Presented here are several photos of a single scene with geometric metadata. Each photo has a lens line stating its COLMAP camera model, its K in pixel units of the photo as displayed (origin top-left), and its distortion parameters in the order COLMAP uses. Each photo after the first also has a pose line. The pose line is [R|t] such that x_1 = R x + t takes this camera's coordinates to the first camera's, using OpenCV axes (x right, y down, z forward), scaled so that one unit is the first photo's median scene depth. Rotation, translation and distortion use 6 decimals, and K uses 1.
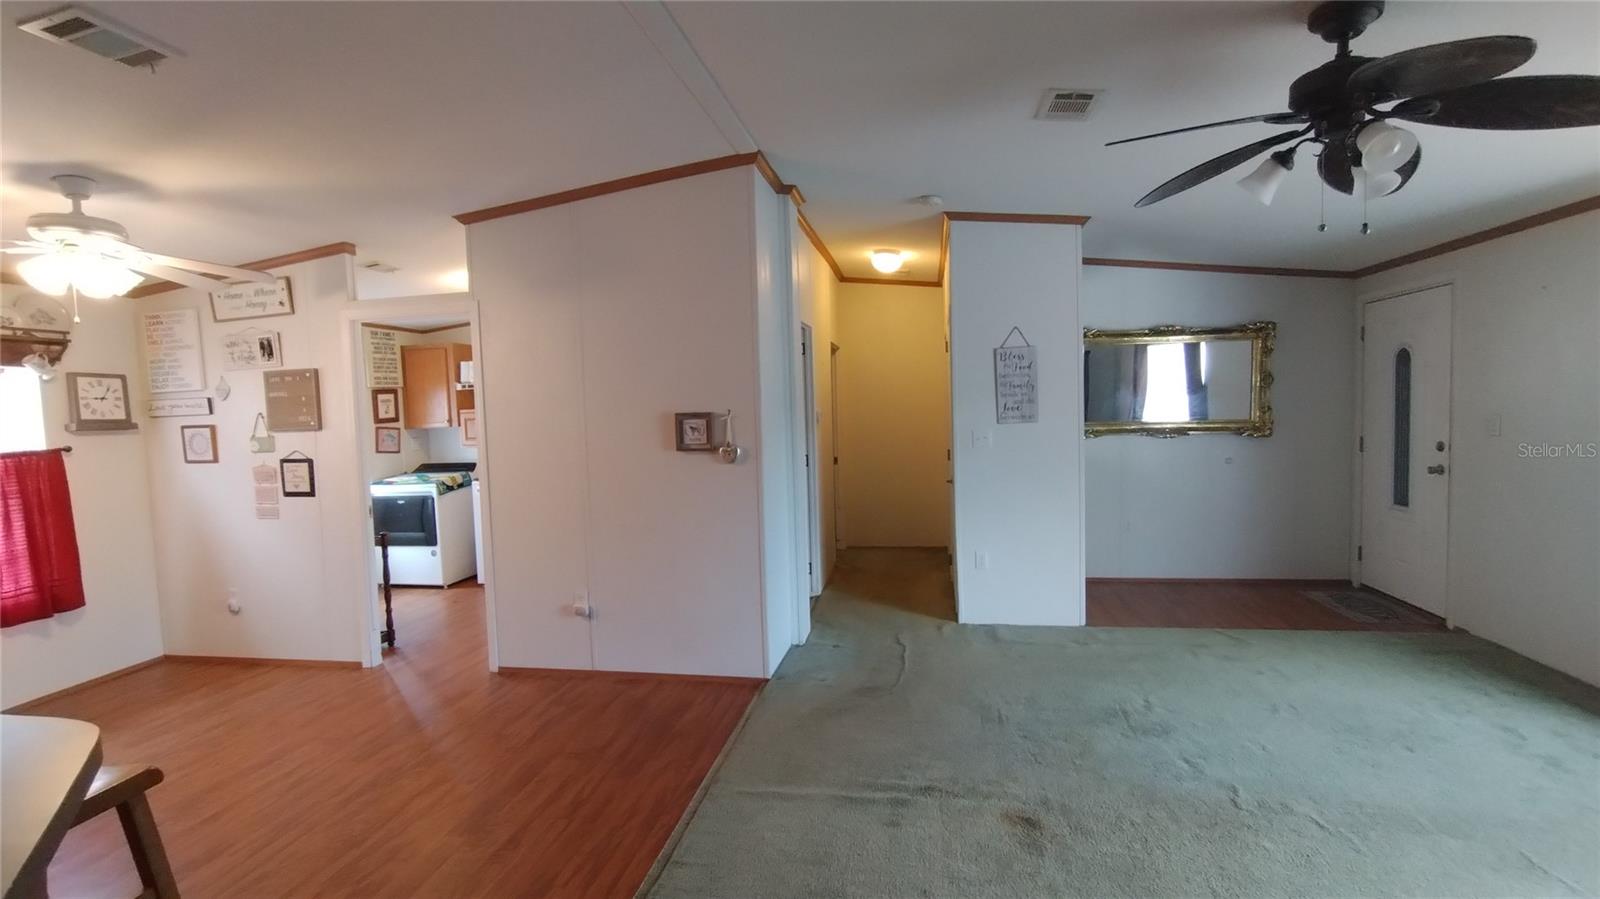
lens RADIAL K [[718.1, 0, 800.0], [0, 718.1, 449.5], [0, 0, 1]] dist [-0.009040, 0.000423]
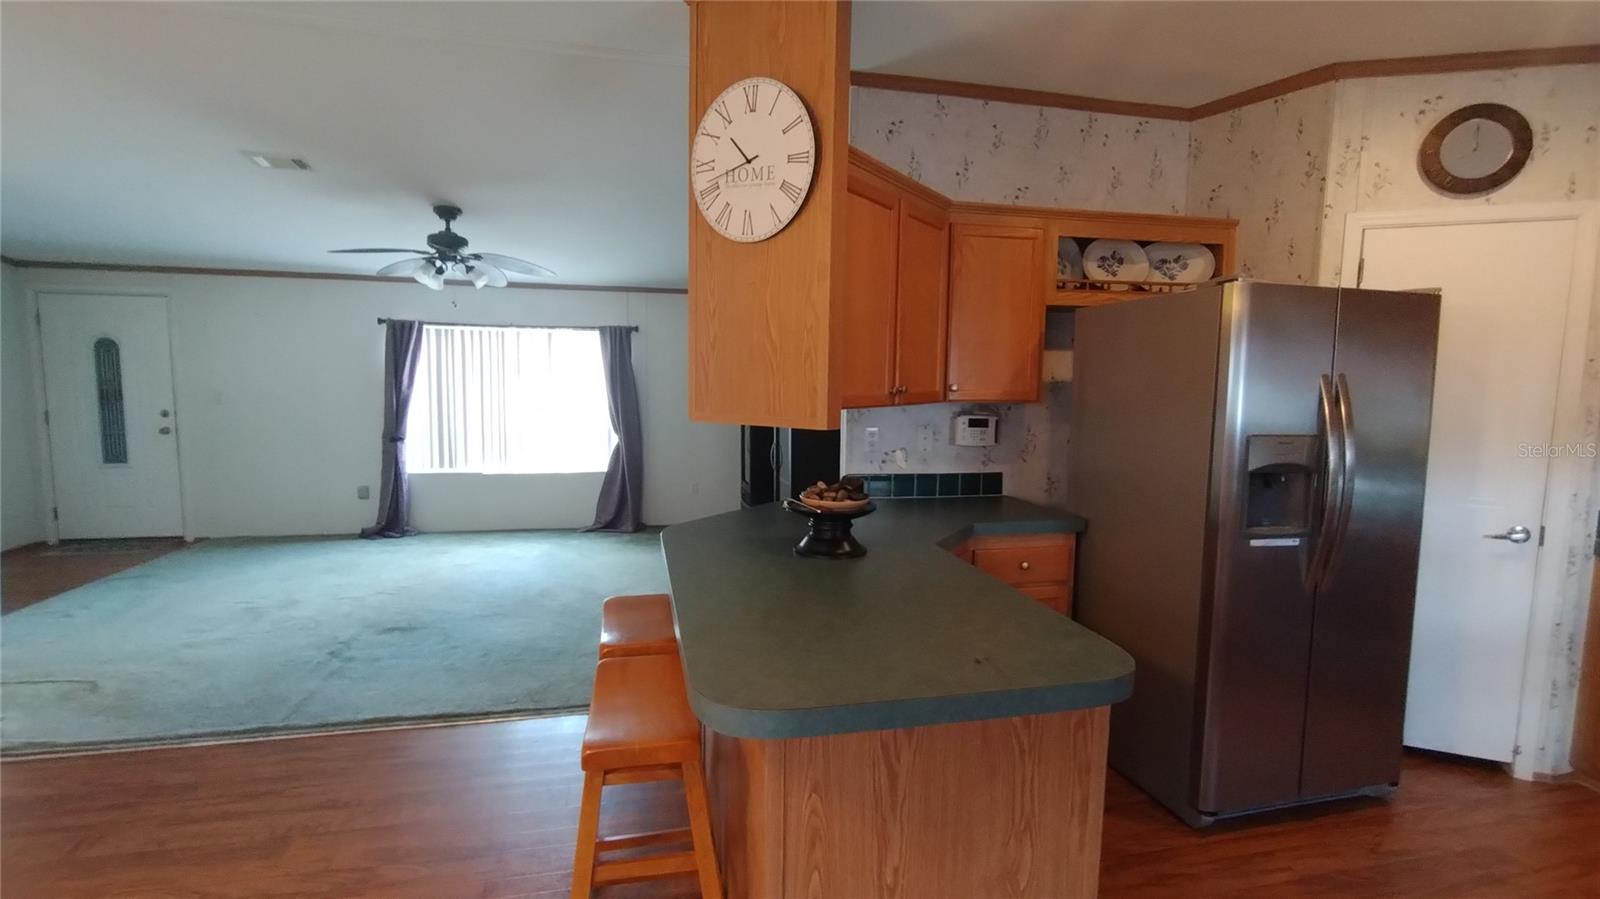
lens RADIAL K [[713.5, 0, 782.2], [0, 713.5, 452.3], [0, 0, 1]] dist [0.000278, 0.000446]
pose [[-0.368708, -0.065557, 0.927231, -0.829773], [0.050994, 0.994581, 0.090596, 0.005649], [-0.928145, 0.080687, -0.363367, 0.398503]]
